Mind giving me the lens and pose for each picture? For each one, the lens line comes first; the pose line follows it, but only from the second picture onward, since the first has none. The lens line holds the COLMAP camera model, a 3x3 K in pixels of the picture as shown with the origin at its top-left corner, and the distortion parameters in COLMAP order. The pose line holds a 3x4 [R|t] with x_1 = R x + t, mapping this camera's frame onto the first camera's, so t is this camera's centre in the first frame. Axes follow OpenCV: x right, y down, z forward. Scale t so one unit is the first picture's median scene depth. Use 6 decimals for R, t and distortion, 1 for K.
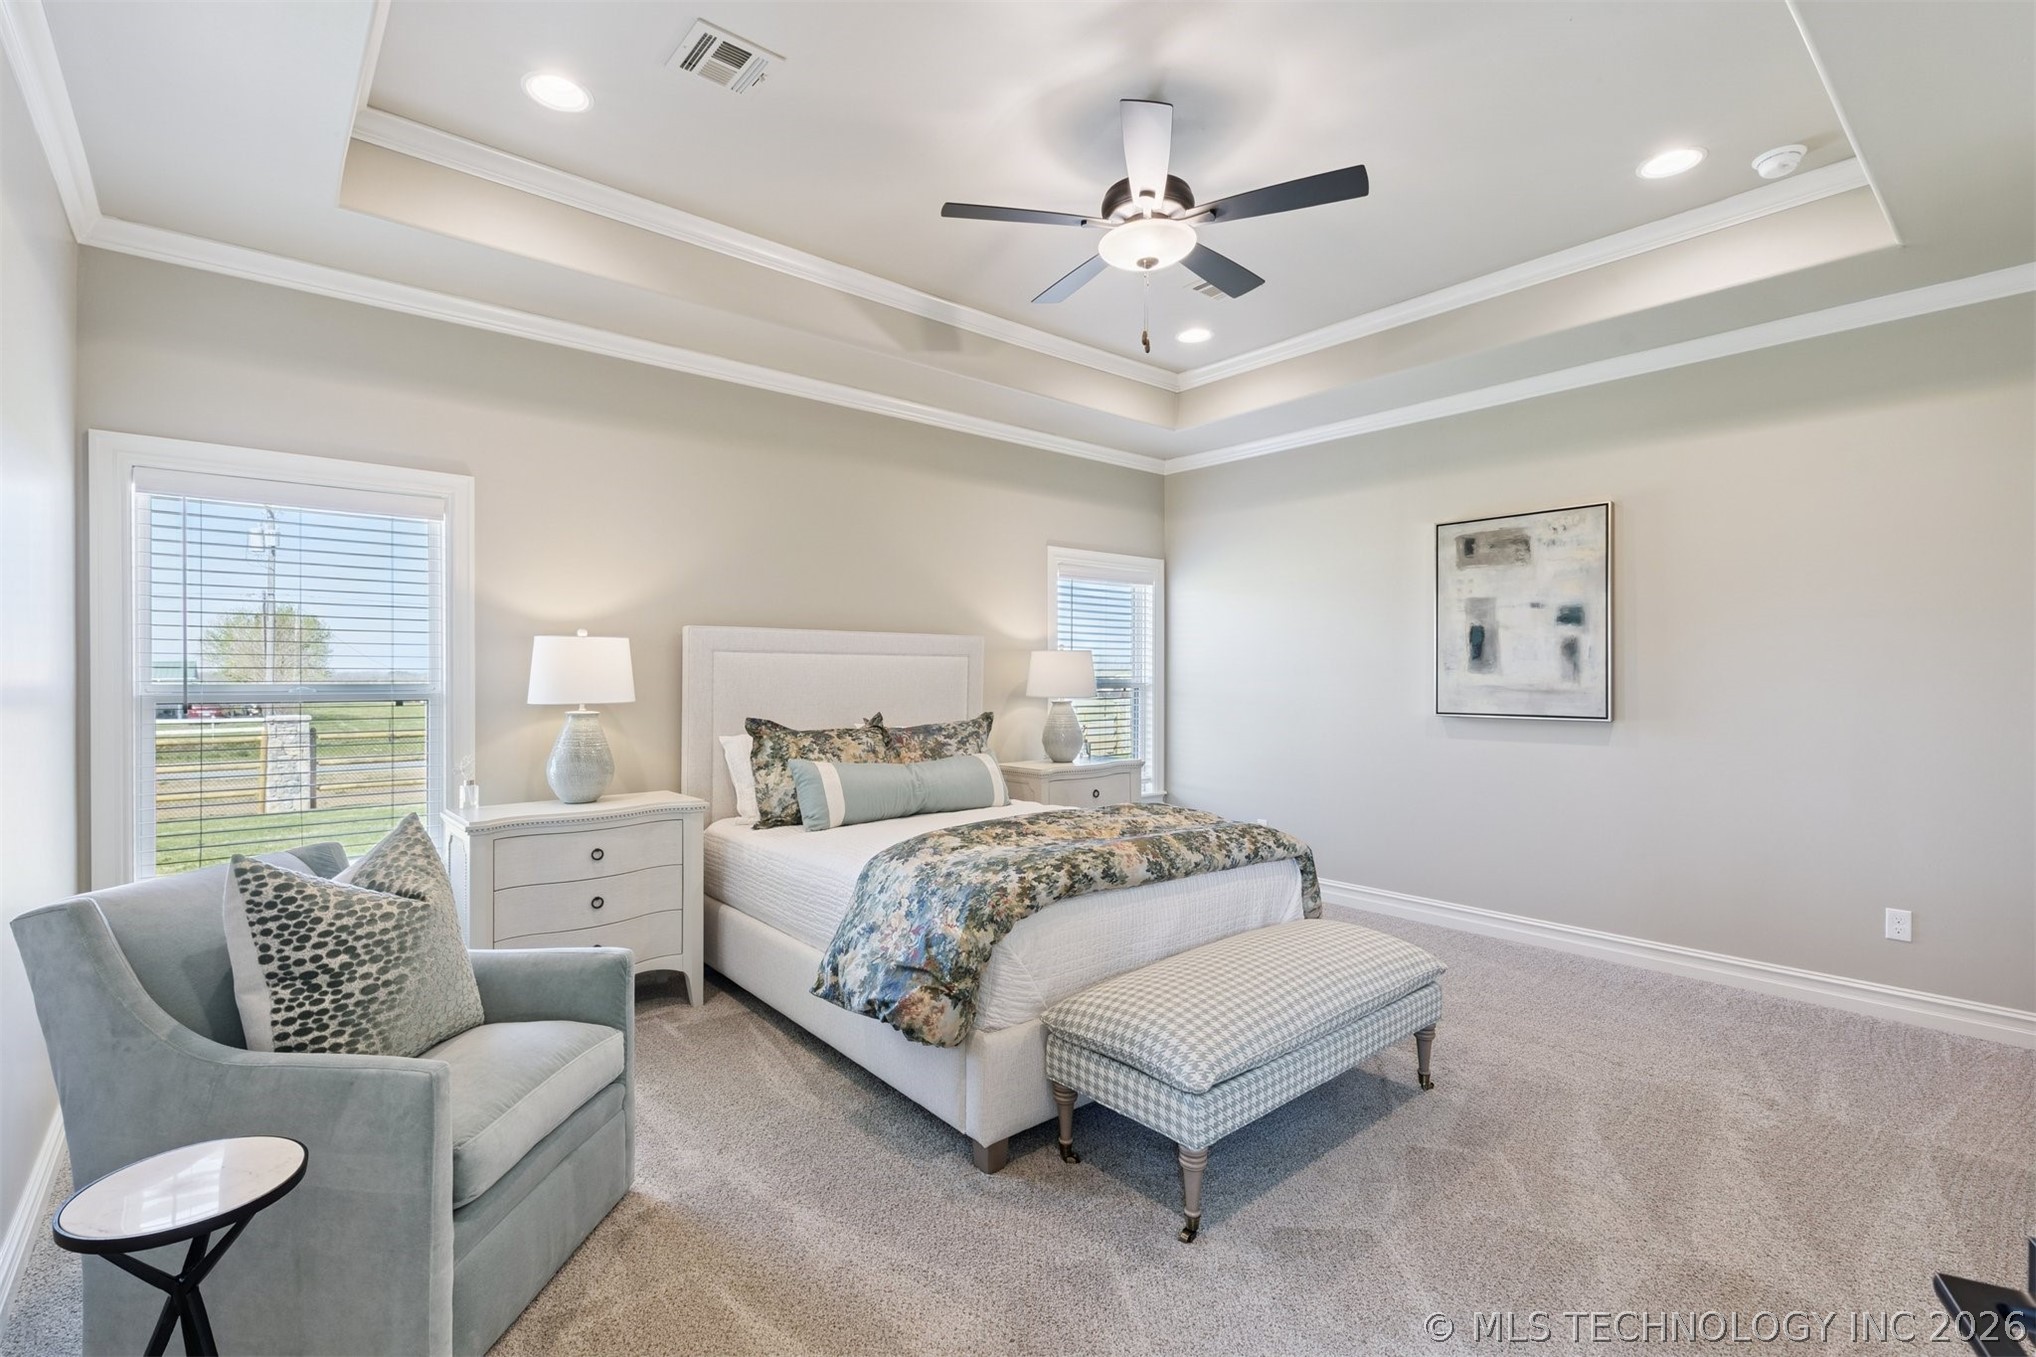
lens RADIAL K [[917.6, 0, 1011.2], [0, 917.6, 676.6], [0, 0, 1]] dist [0.004765, -0.002043]
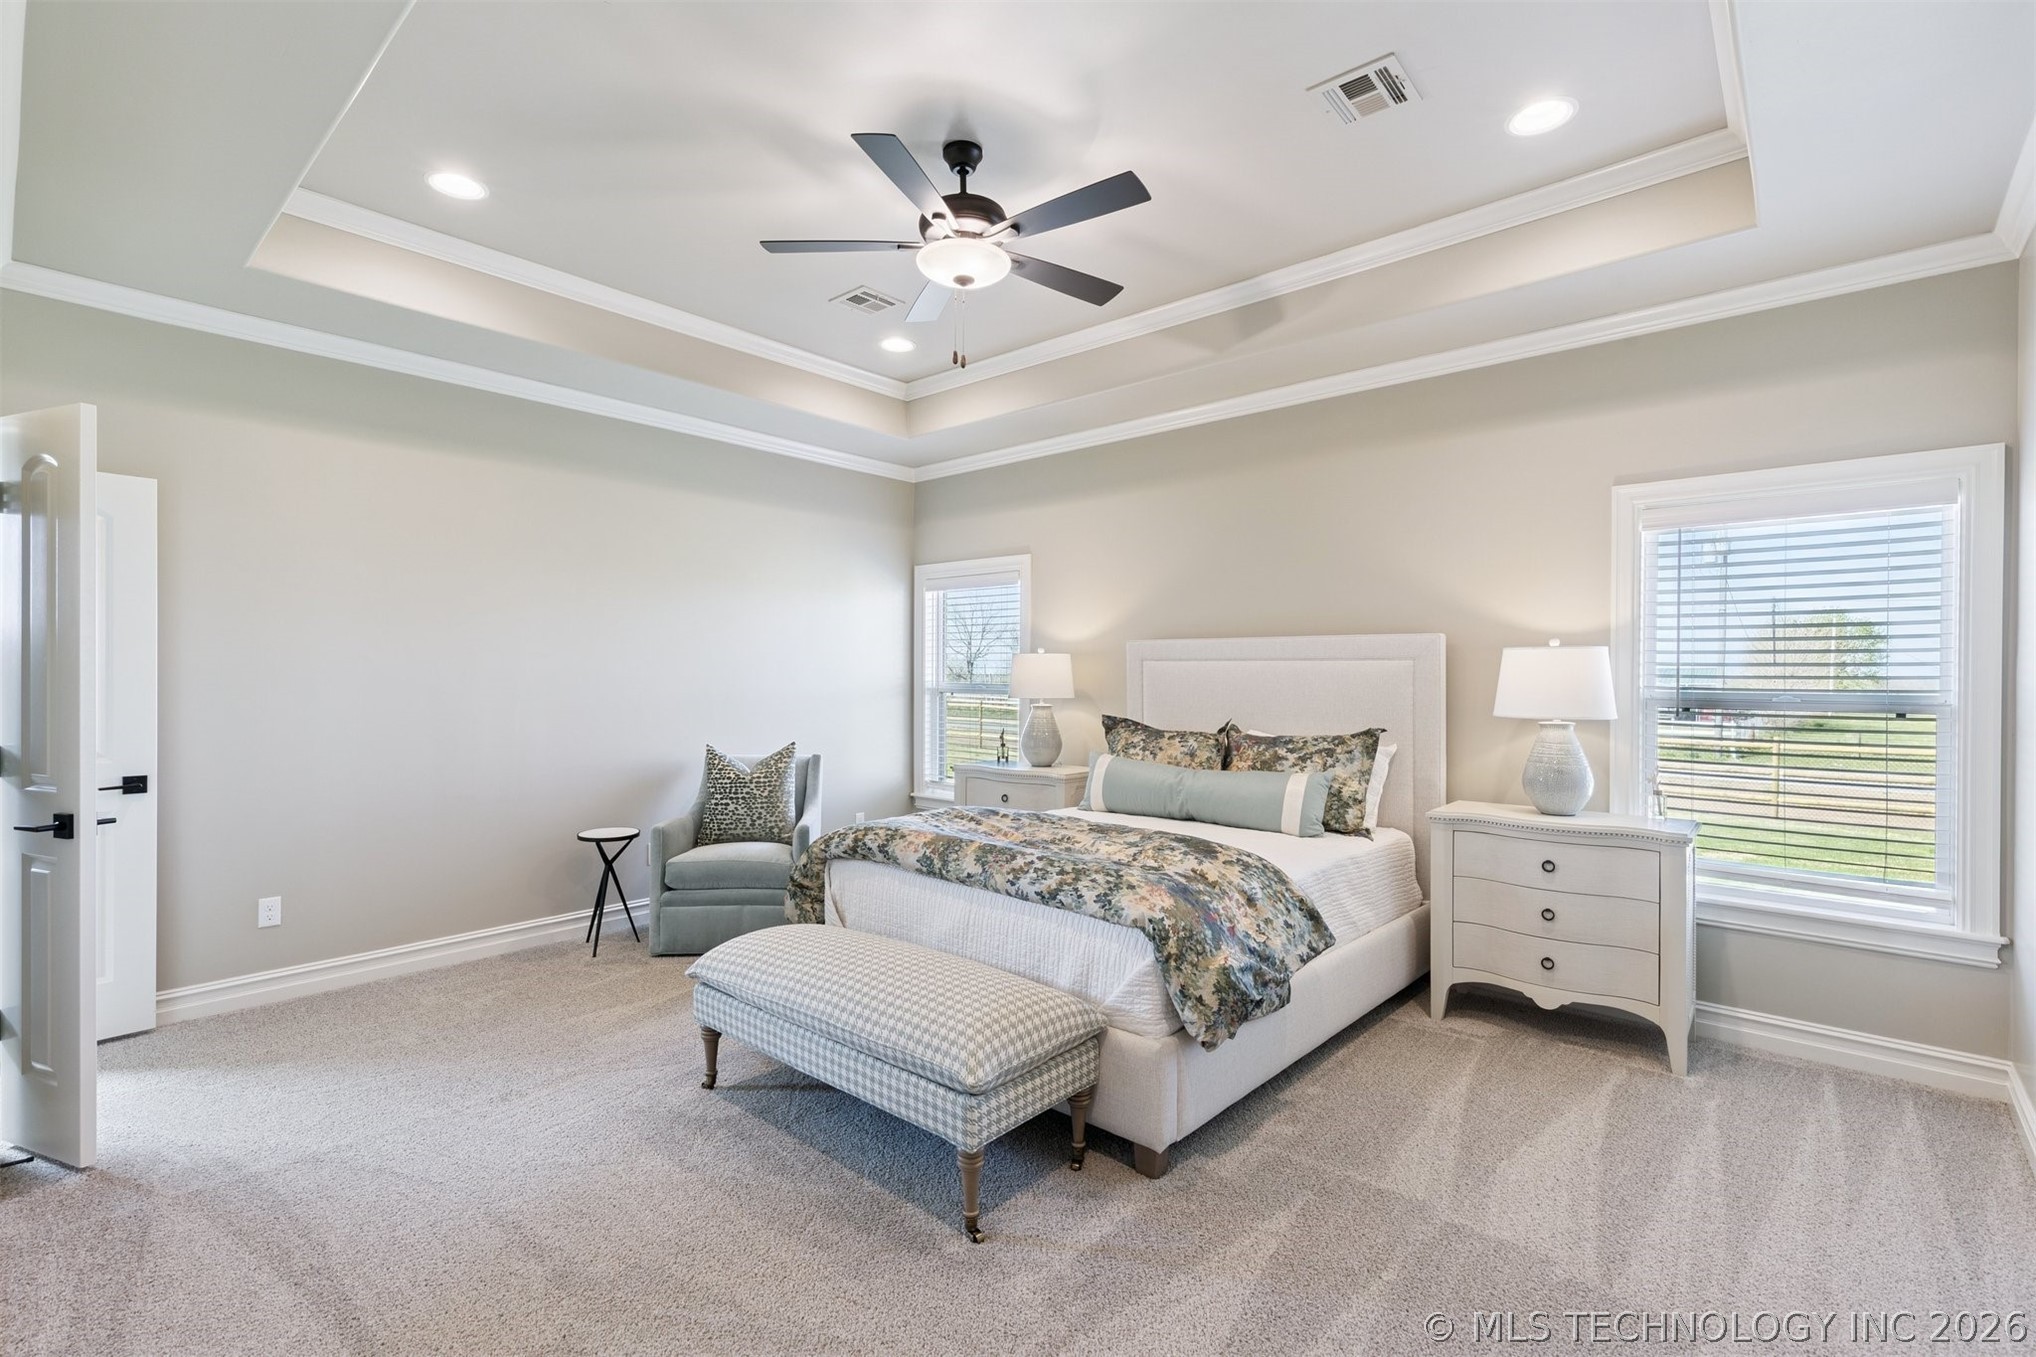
lens RADIAL K [[917.6, 0, 1027.9], [0, 917.6, 669.3], [0, 0, 1]] dist [0.004765, -0.002043]
pose [[0.138331, -0.011274, -0.990322, 0.785699], [-0.014288, 0.999808, -0.013378, 0.001850], [0.990283, 0.016000, 0.138143, 0.627803]]
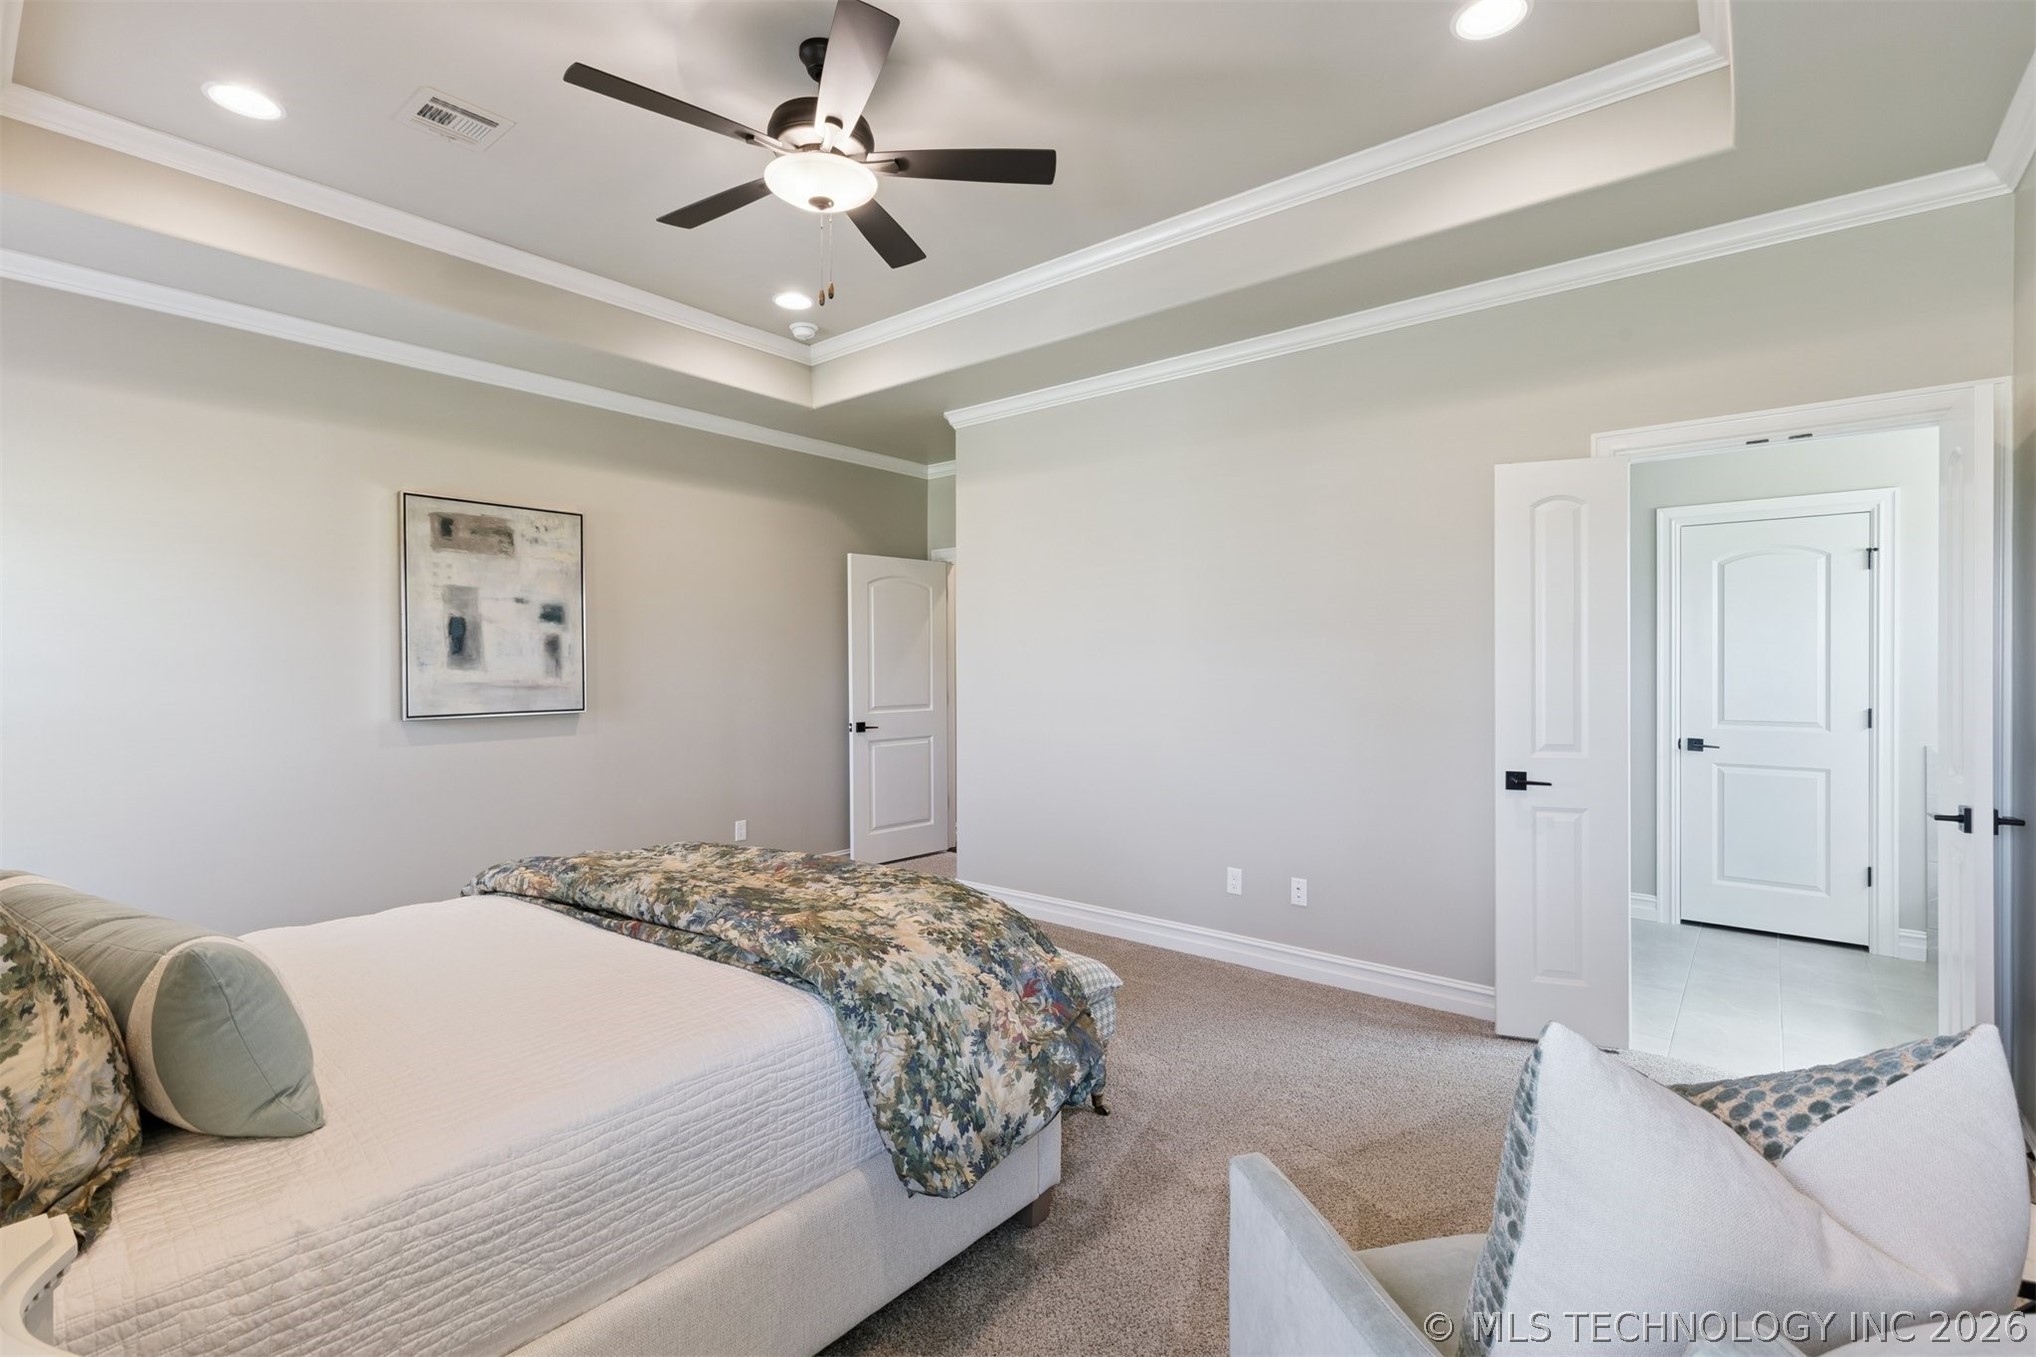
lens RADIAL K [[917.6, 0, 1017.2], [0, 917.6, 670.7], [0, 0, 1]] dist [0.004765, -0.002043]
pose [[-0.178563, -0.005096, 0.983915, -0.500559], [0.008575, 0.999941, 0.006736, -0.004235], [-0.983891, 0.009640, -0.178509, 0.650384]]
